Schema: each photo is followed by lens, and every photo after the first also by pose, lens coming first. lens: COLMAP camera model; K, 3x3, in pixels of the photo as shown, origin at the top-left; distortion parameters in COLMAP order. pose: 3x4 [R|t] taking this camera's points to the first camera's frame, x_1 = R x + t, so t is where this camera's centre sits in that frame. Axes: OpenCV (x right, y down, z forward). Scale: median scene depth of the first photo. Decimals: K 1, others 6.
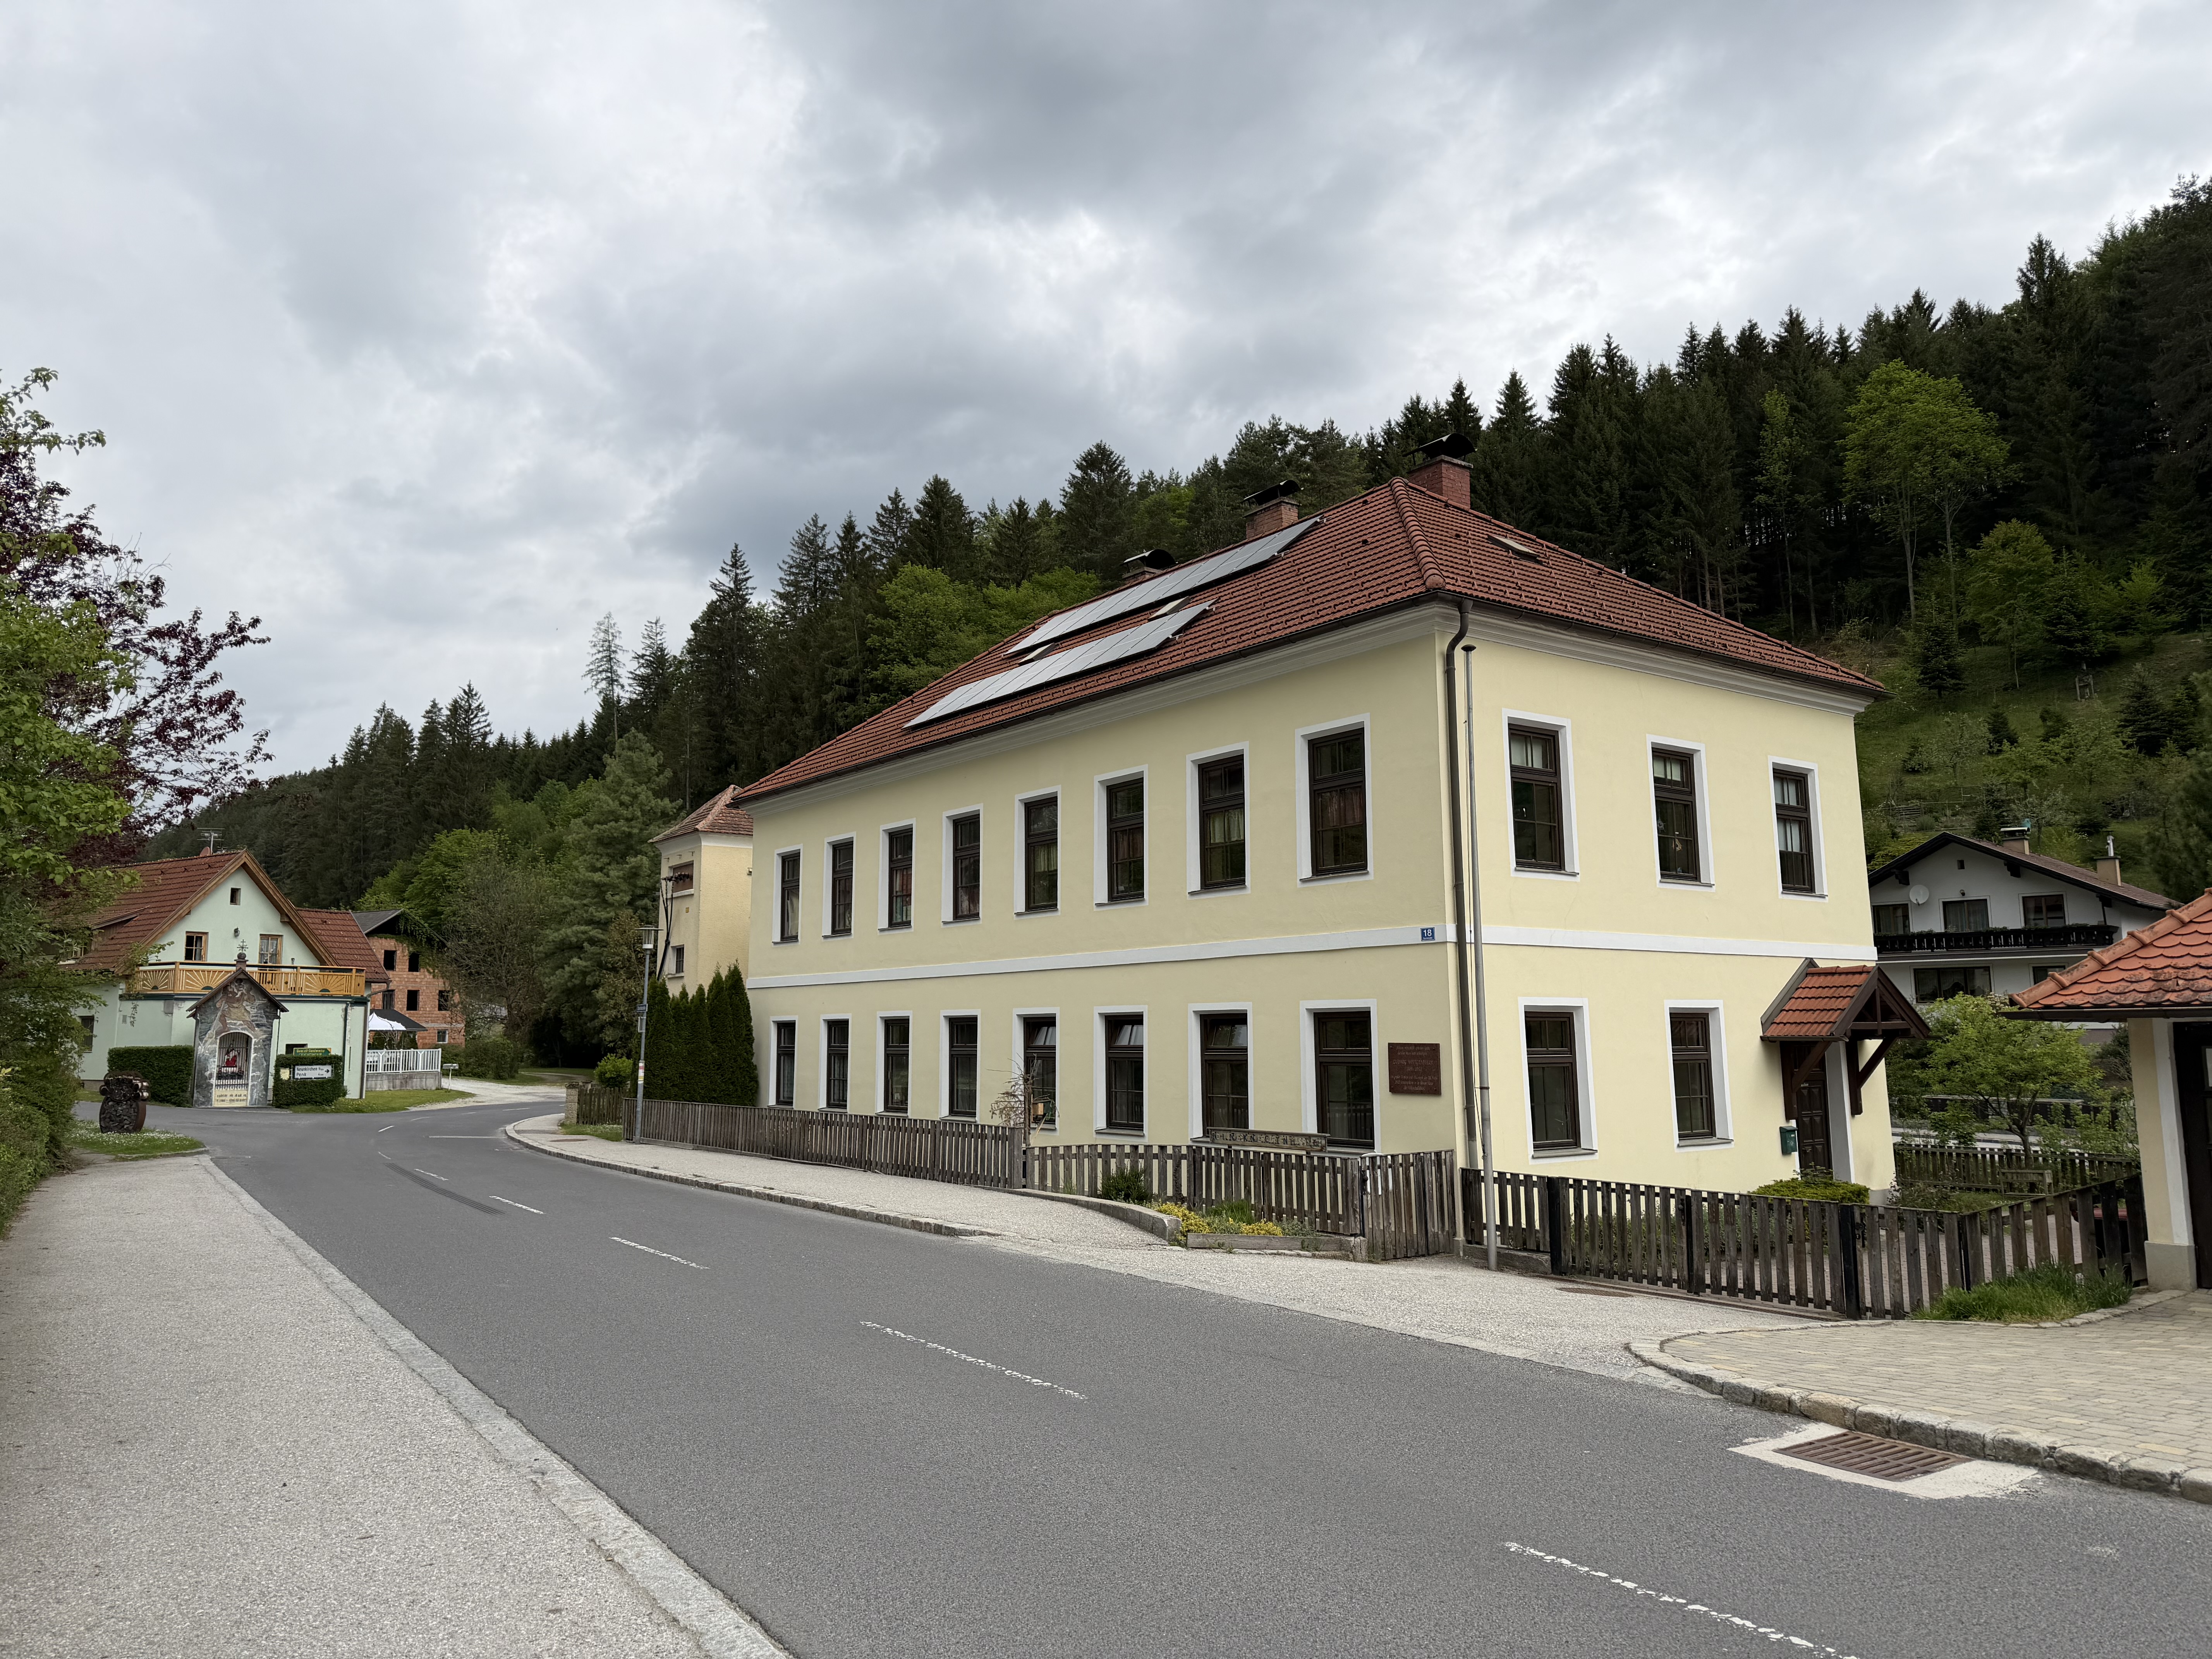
lens RADIAL K [[1535.3, 0, 1104.0], [0, 1535.3, 827.3], [0, 0, 1]] dist [0.053081, -0.000084]
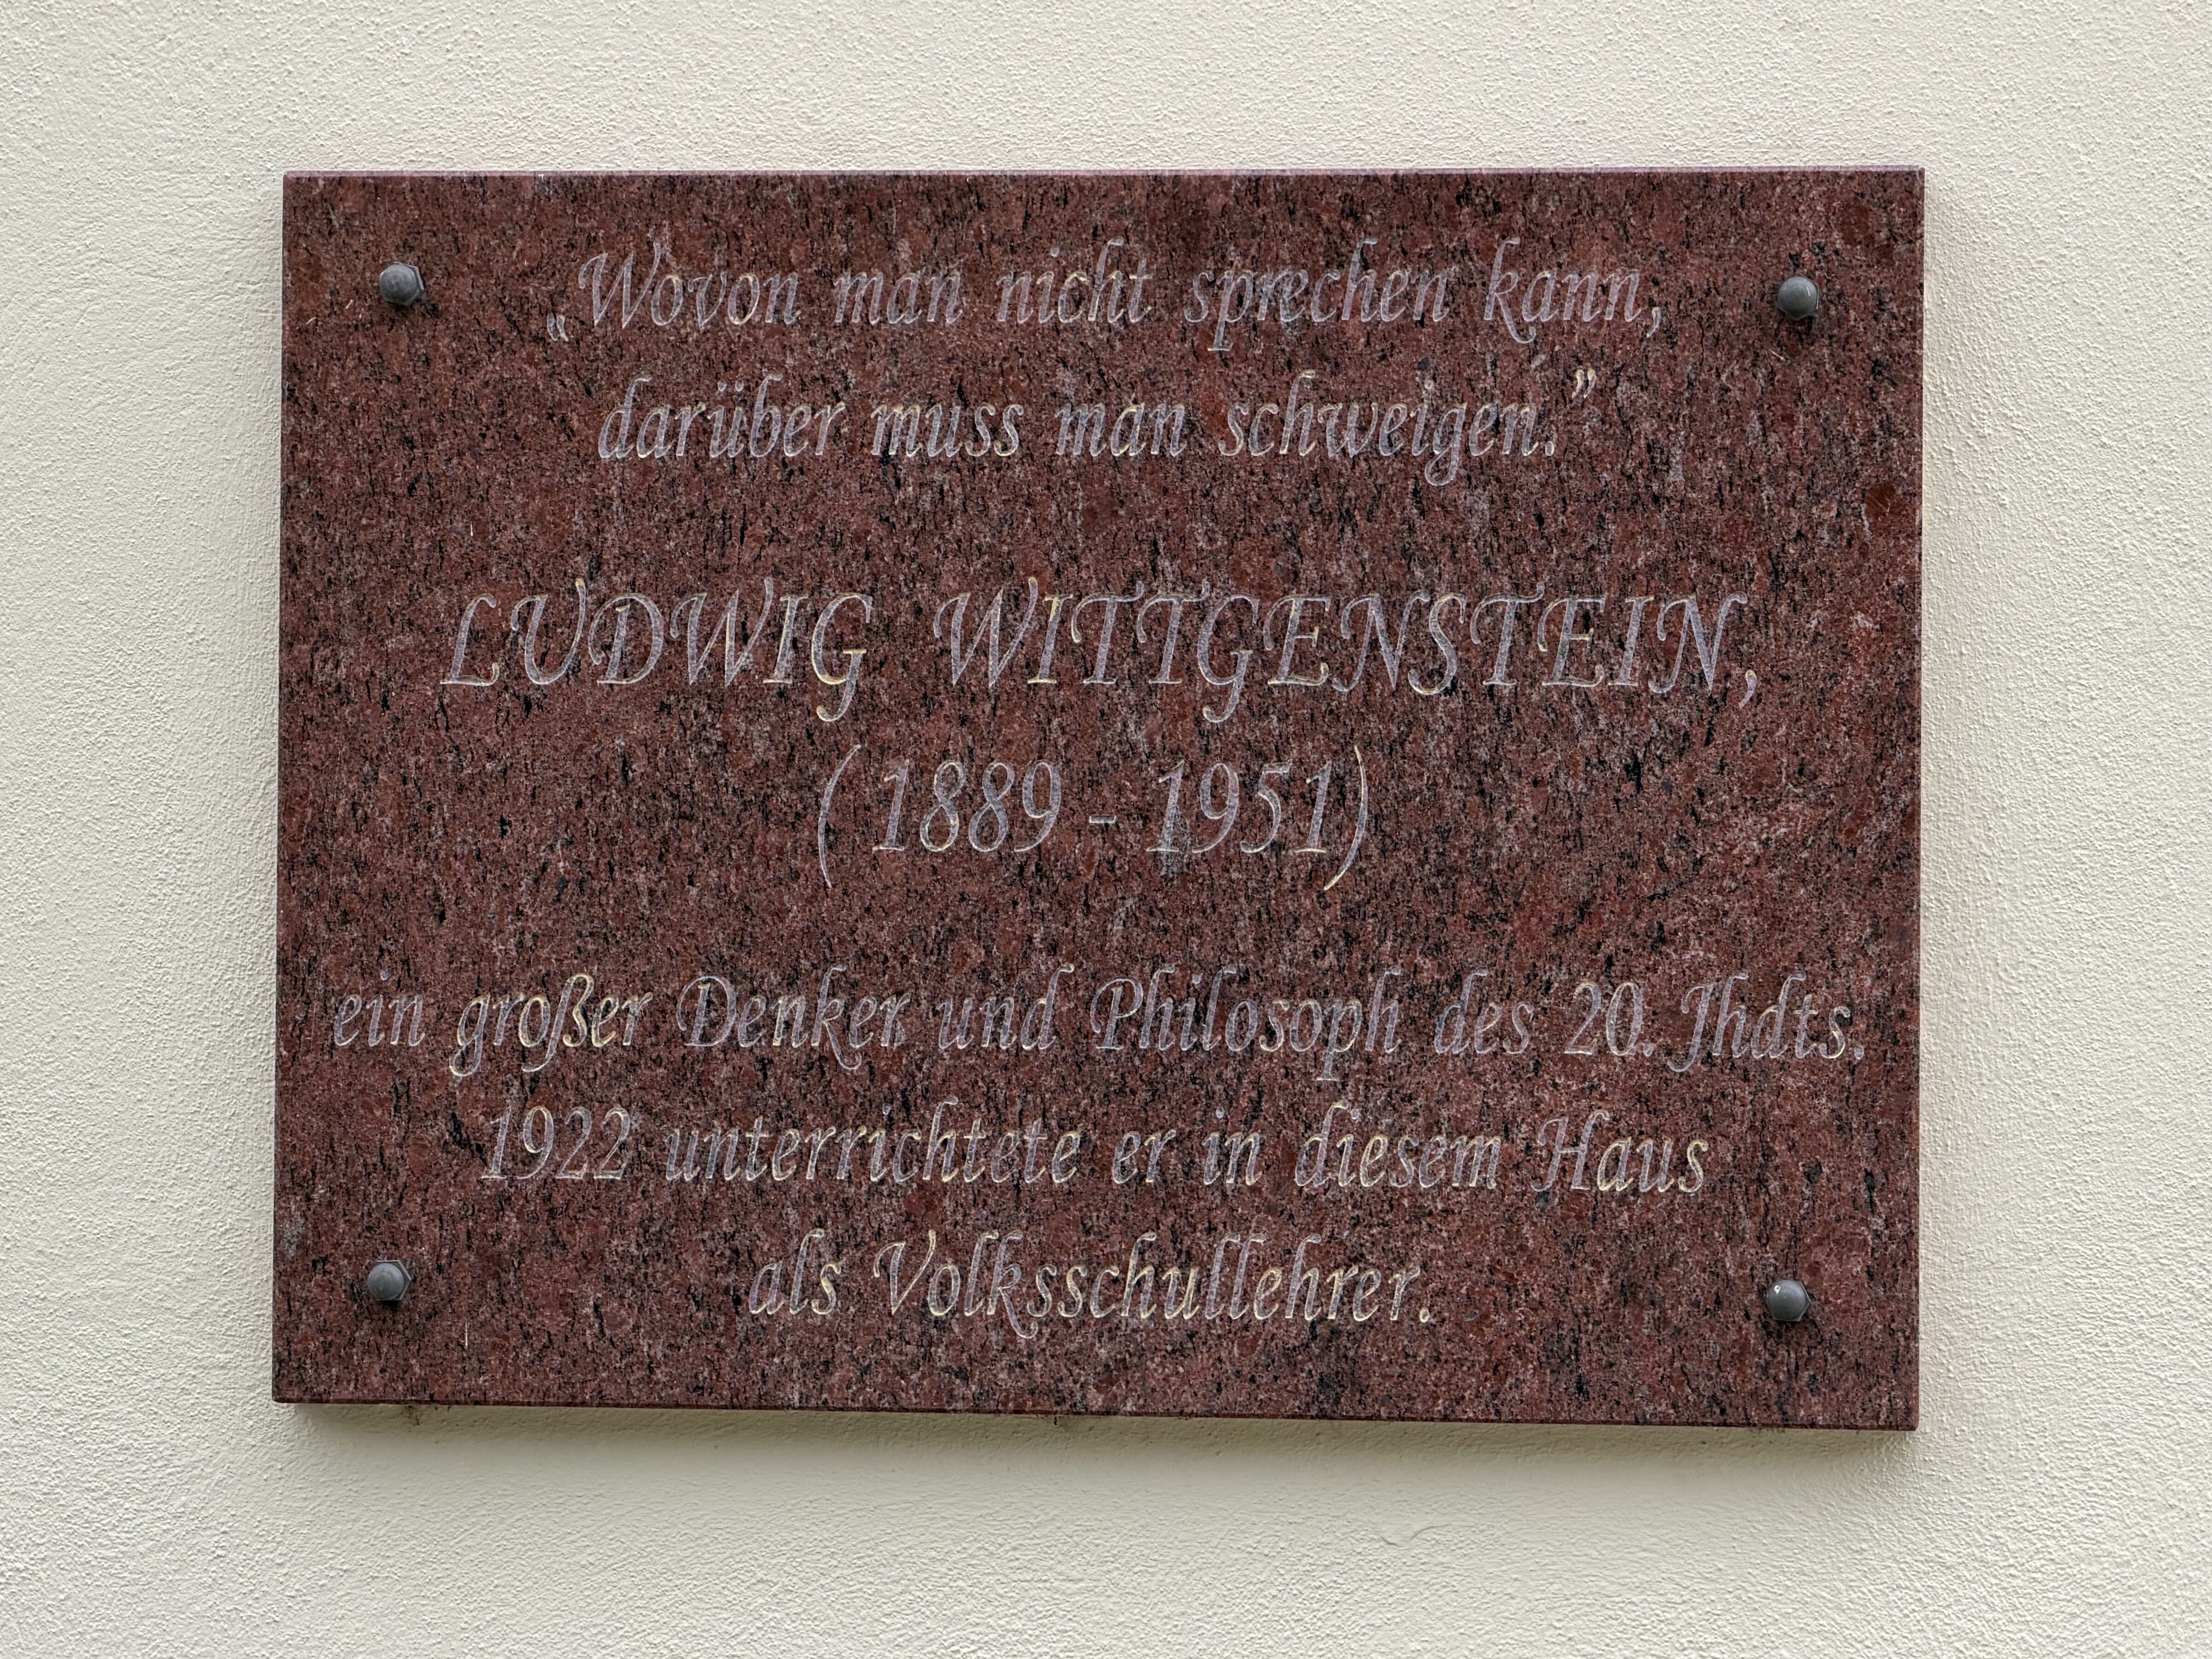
lens RADIAL K [[6459.3, 0, 1105.7], [0, 6459.3, 826.9], [0, 0, 1]] dist [0.113507, 0.000000]
pose [[0.564477, -0.009697, 0.825392, 0.059840], [-0.111282, 0.989909, 0.087735, 0.137007], [-0.817913, -0.141375, 0.557702, 0.870540]]
